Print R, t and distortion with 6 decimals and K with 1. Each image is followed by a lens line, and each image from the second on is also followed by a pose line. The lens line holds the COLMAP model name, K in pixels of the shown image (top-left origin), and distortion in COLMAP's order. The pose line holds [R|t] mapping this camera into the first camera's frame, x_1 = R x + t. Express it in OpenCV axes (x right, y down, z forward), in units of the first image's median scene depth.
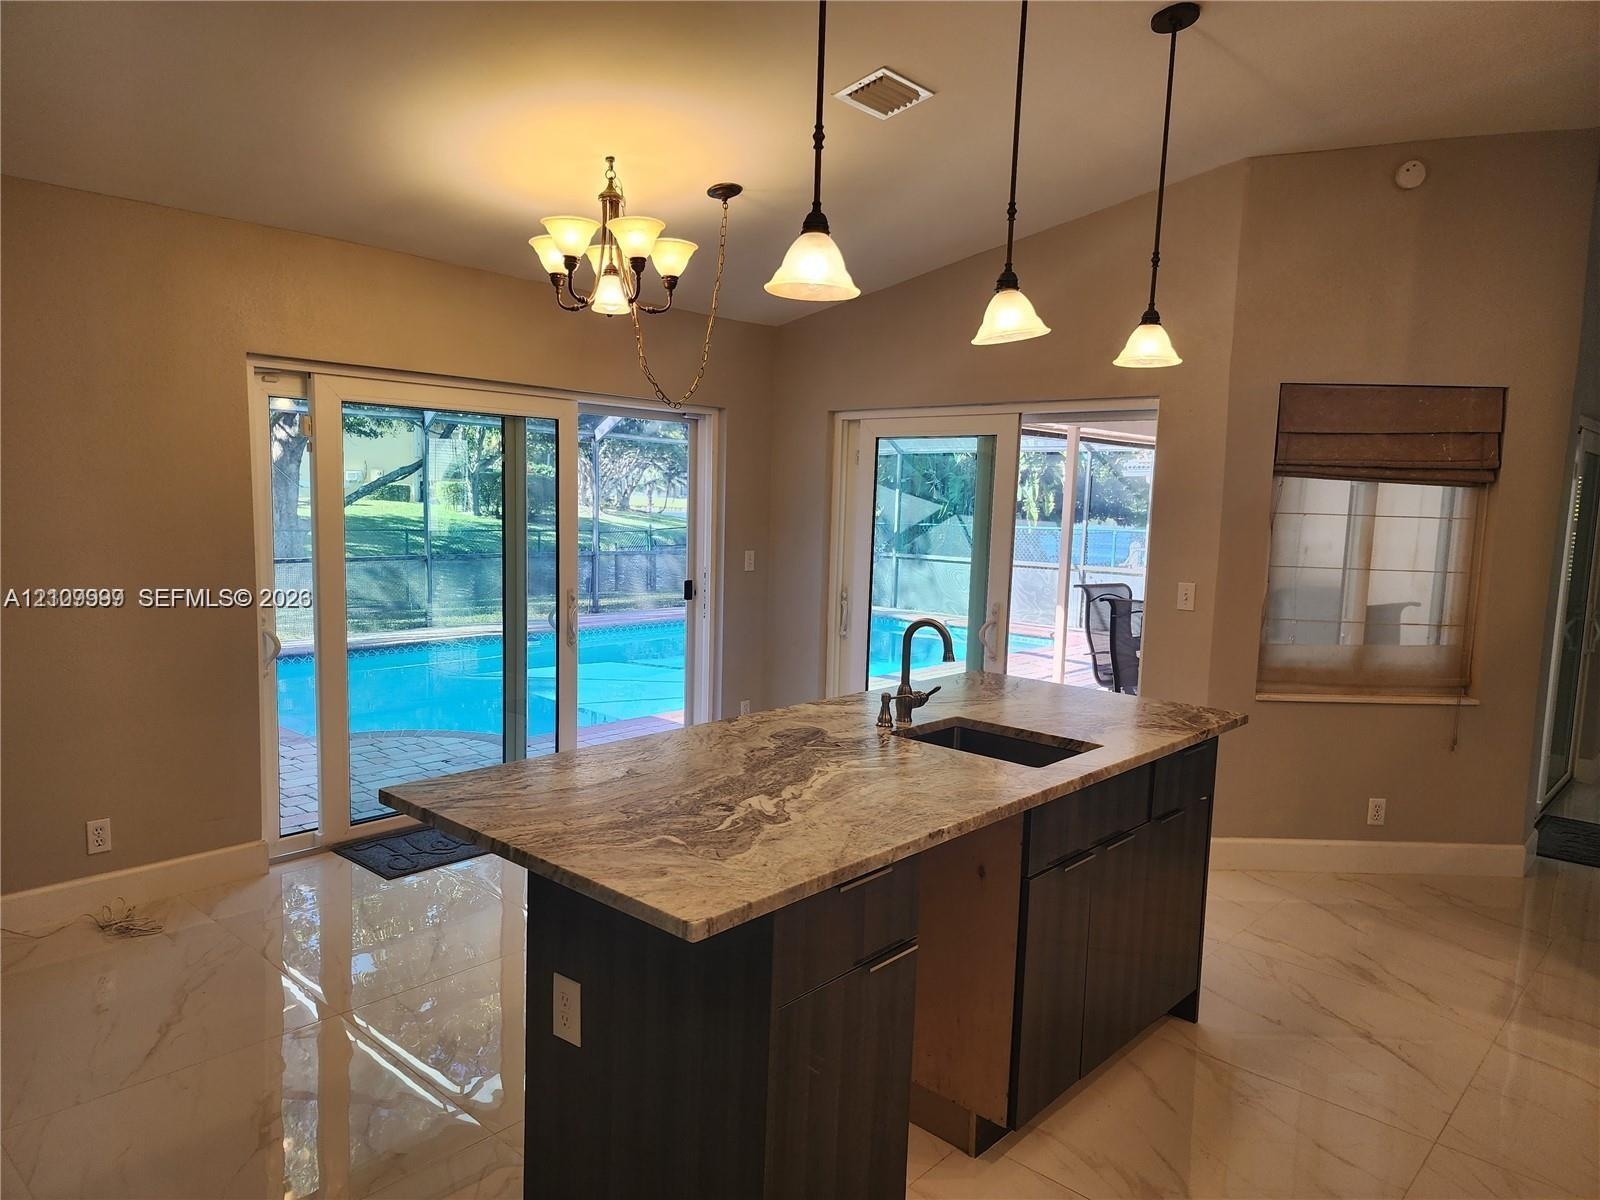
lens RADIAL K [[1072.7, 0, 785.0], [0, 1072.7, 612.2], [0, 0, 1]] dist [0.031272, -0.004218]
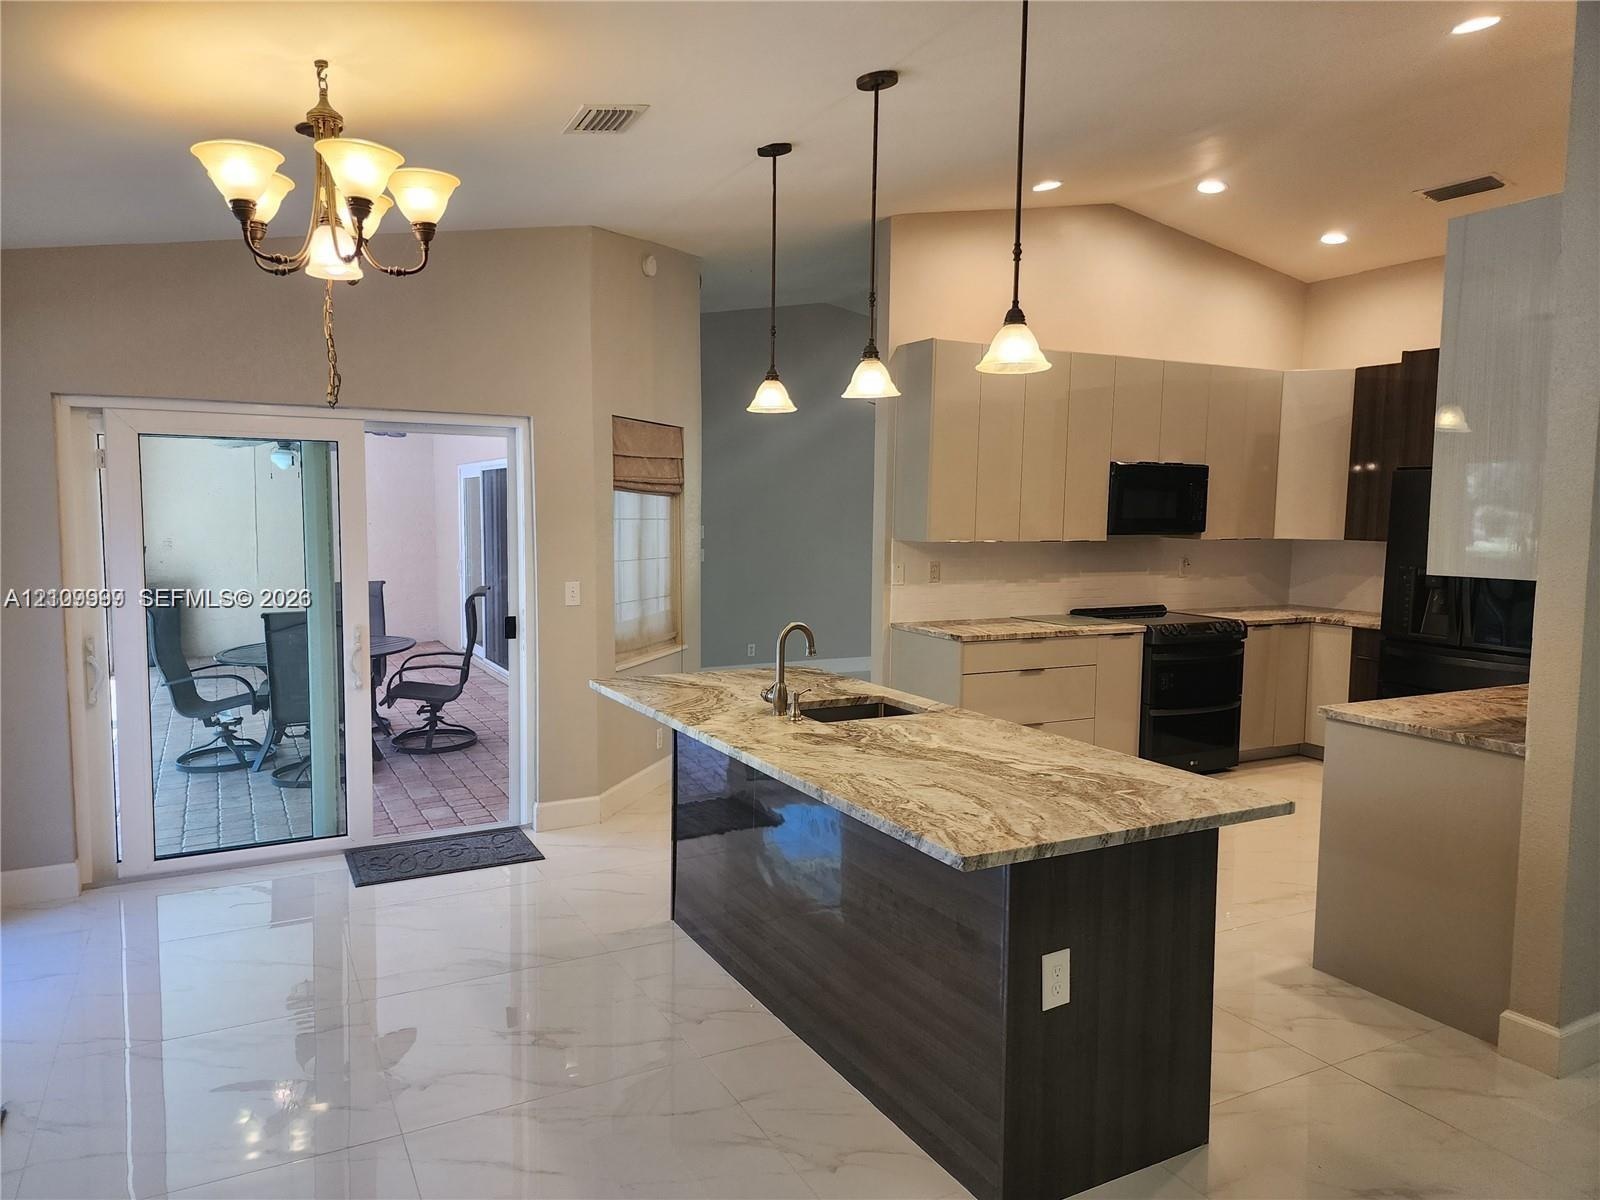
lens RADIAL K [[1072.7, 0, 784.1], [0, 1072.7, 595.1], [0, 0, 1]] dist [0.031272, -0.004218]
pose [[0.335600, -0.100001, 0.936682, -1.262884], [0.102658, 0.992310, 0.069159, -0.140427], [-0.936394, 0.072948, 0.343285, 0.796579]]
